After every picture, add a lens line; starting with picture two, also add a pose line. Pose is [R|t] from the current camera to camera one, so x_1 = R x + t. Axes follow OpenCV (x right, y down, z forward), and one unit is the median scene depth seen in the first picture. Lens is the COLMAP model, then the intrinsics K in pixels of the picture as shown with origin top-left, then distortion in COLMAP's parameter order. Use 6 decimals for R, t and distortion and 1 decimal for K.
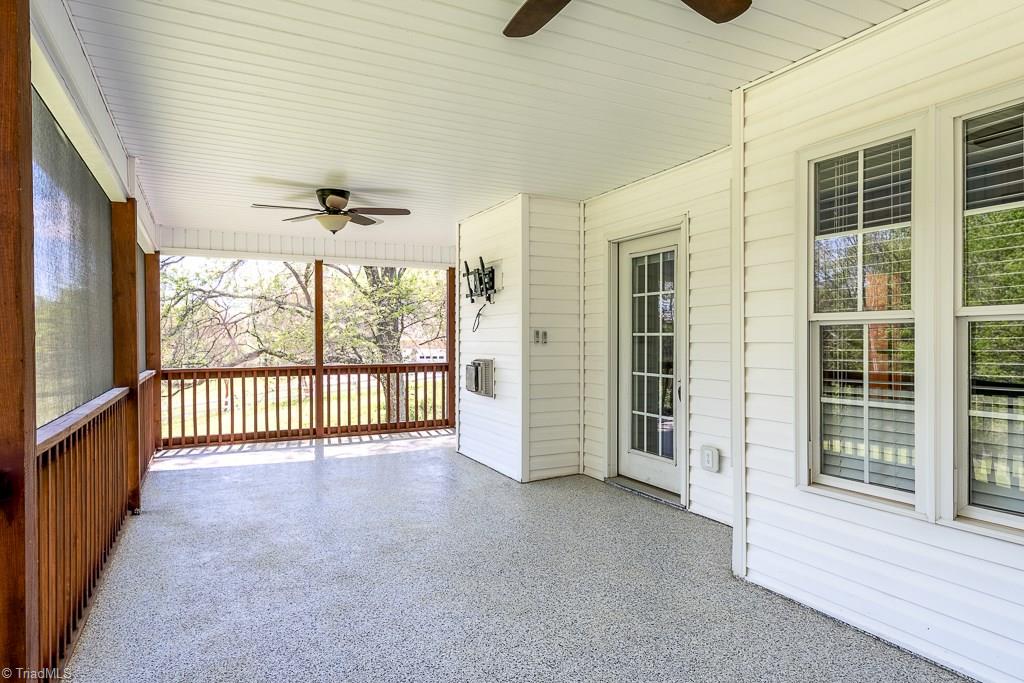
lens RADIAL K [[615.0, 0, 518.0], [0, 615.0, 341.6], [0, 0, 1]] dist [0.002363, 0.002385]
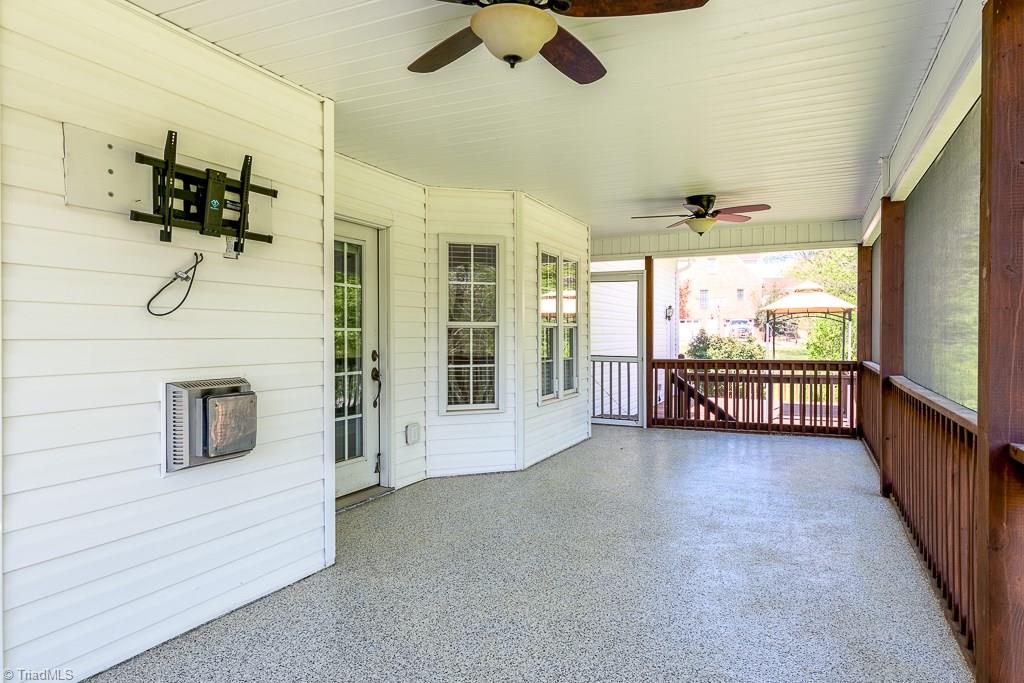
lens RADIAL K [[665.1, 0, 516.1], [0, 665.1, 340.4], [0, 0, 1]] dist [0.001715, -0.001311]
pose [[-0.630638, 0.001594, 0.776075, -0.980705], [0.008746, 0.999949, 0.005053, 0.000715], [-0.776028, 0.009974, -0.630620, 1.965442]]
